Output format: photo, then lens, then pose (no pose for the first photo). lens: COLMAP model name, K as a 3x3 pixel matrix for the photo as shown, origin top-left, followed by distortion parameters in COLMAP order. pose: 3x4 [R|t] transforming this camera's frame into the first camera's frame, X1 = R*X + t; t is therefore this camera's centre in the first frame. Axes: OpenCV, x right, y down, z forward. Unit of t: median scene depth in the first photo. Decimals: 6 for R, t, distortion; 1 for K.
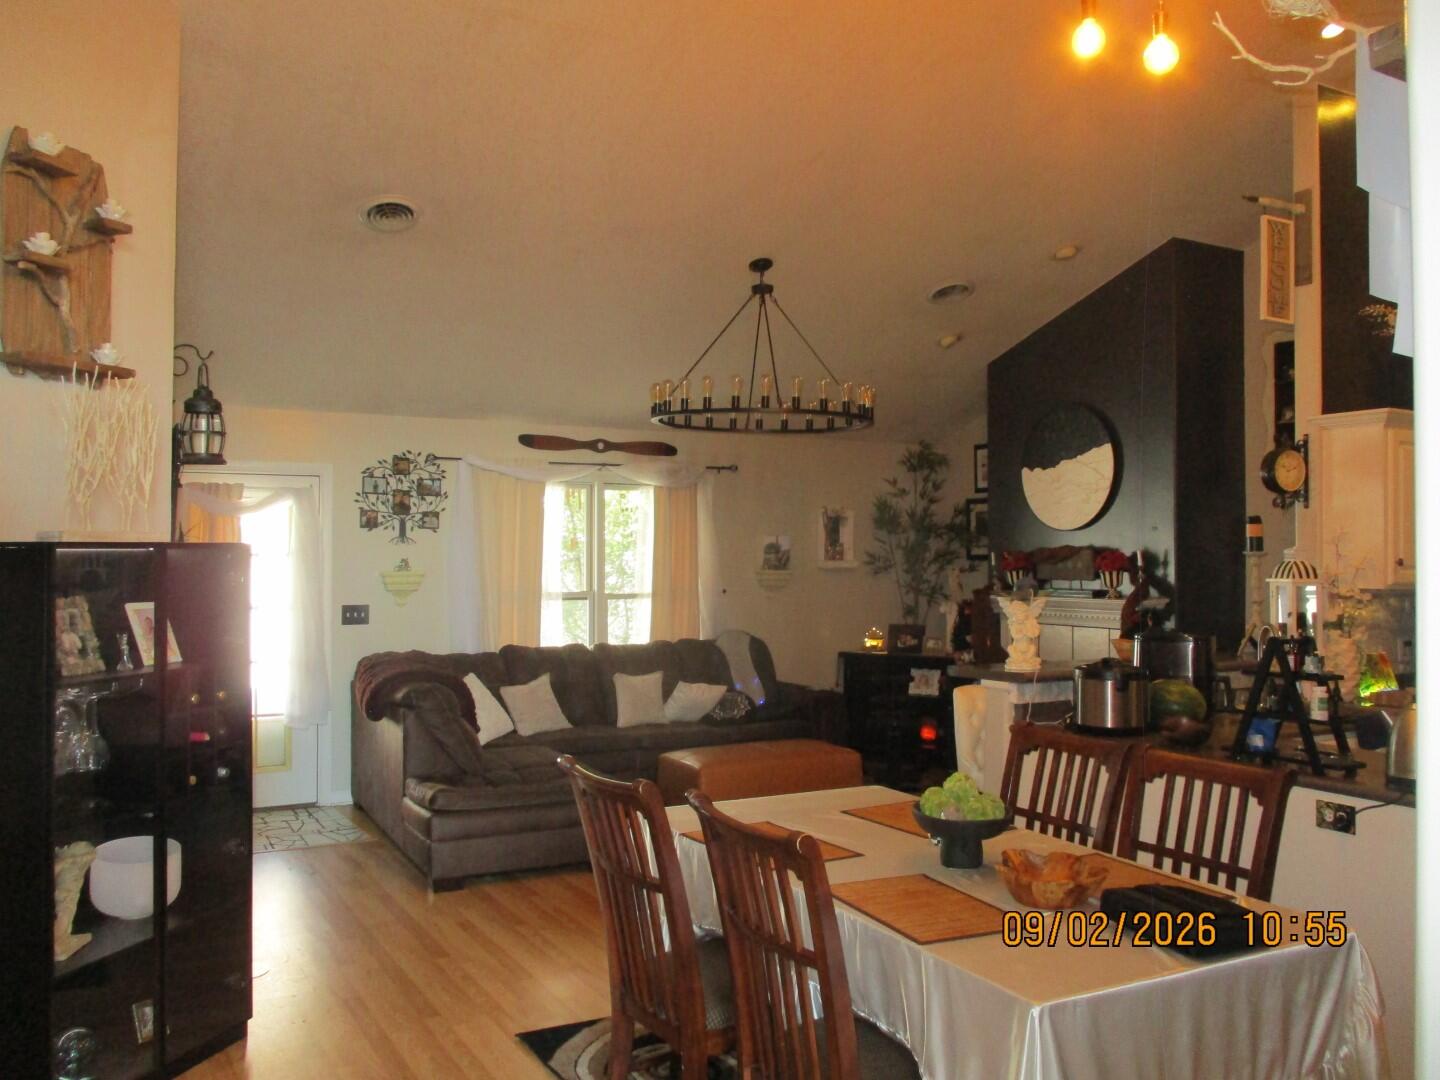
lens RADIAL K [[1221.9, 0, 720.0], [0, 1221.9, 540.0], [0, 0, 1]] dist [-0.020205, -0.000324]
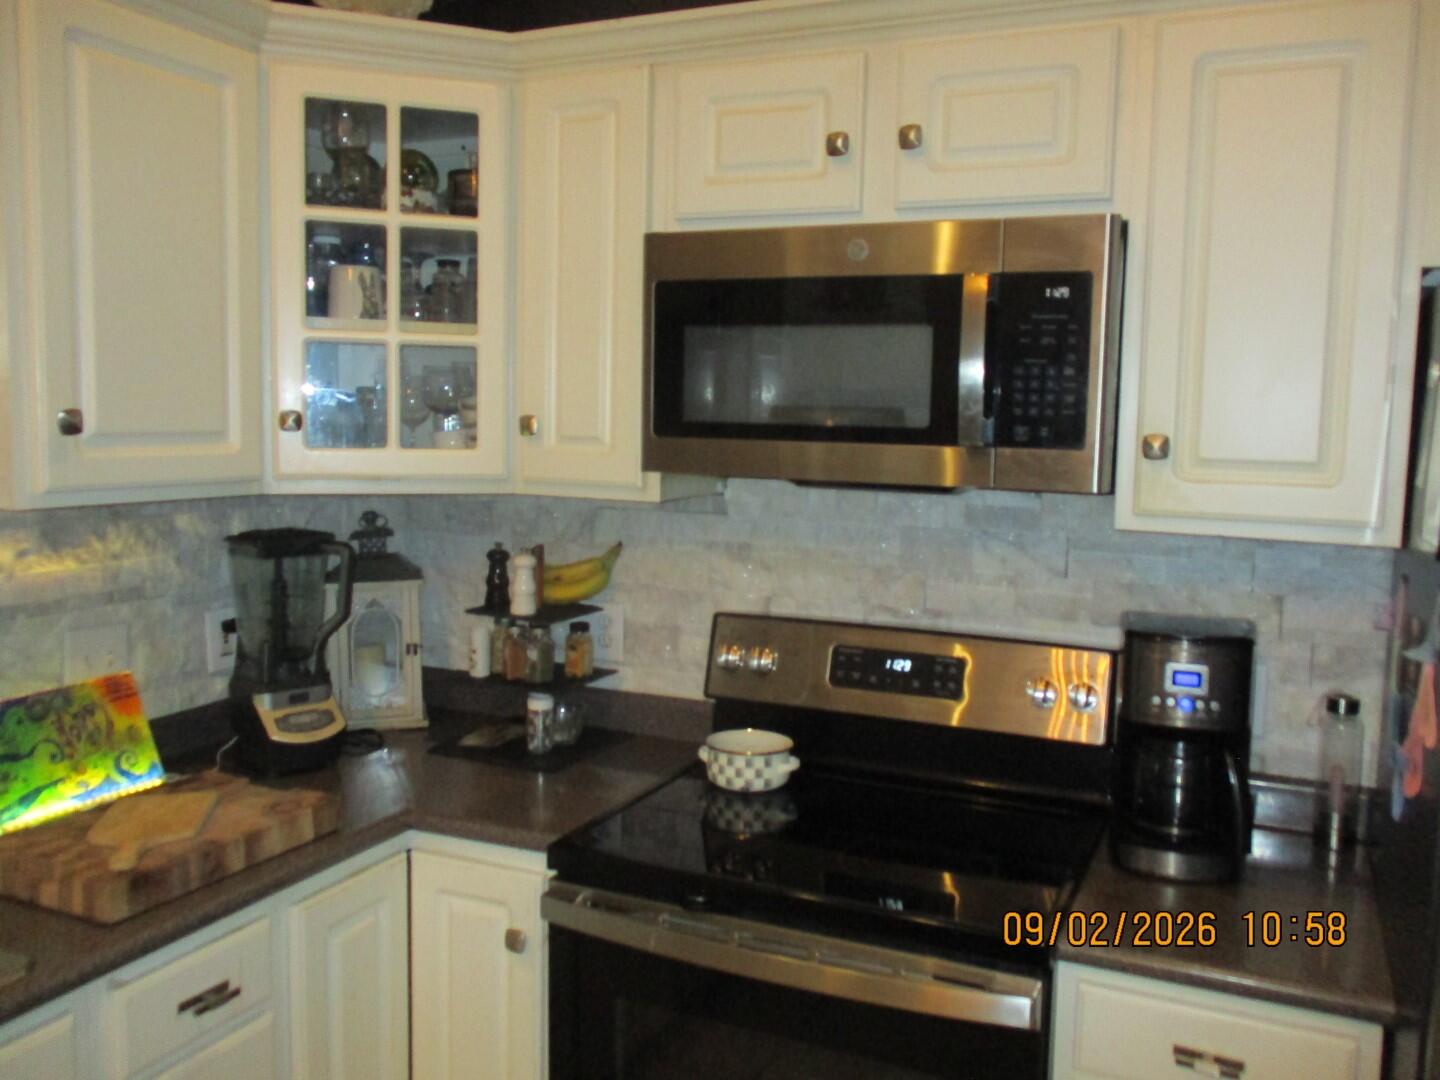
lens RADIAL K [[1199.8, 0, 740.6], [0, 1199.8, 525.9], [0, 0, 1]] dist [-0.029272, -0.003538]
pose [[0.809380, -0.051001, 0.585066, 0.478986], [-0.018835, 0.993456, 0.112656, 0.006422], [-0.586983, -0.102201, 0.803123, 0.600017]]
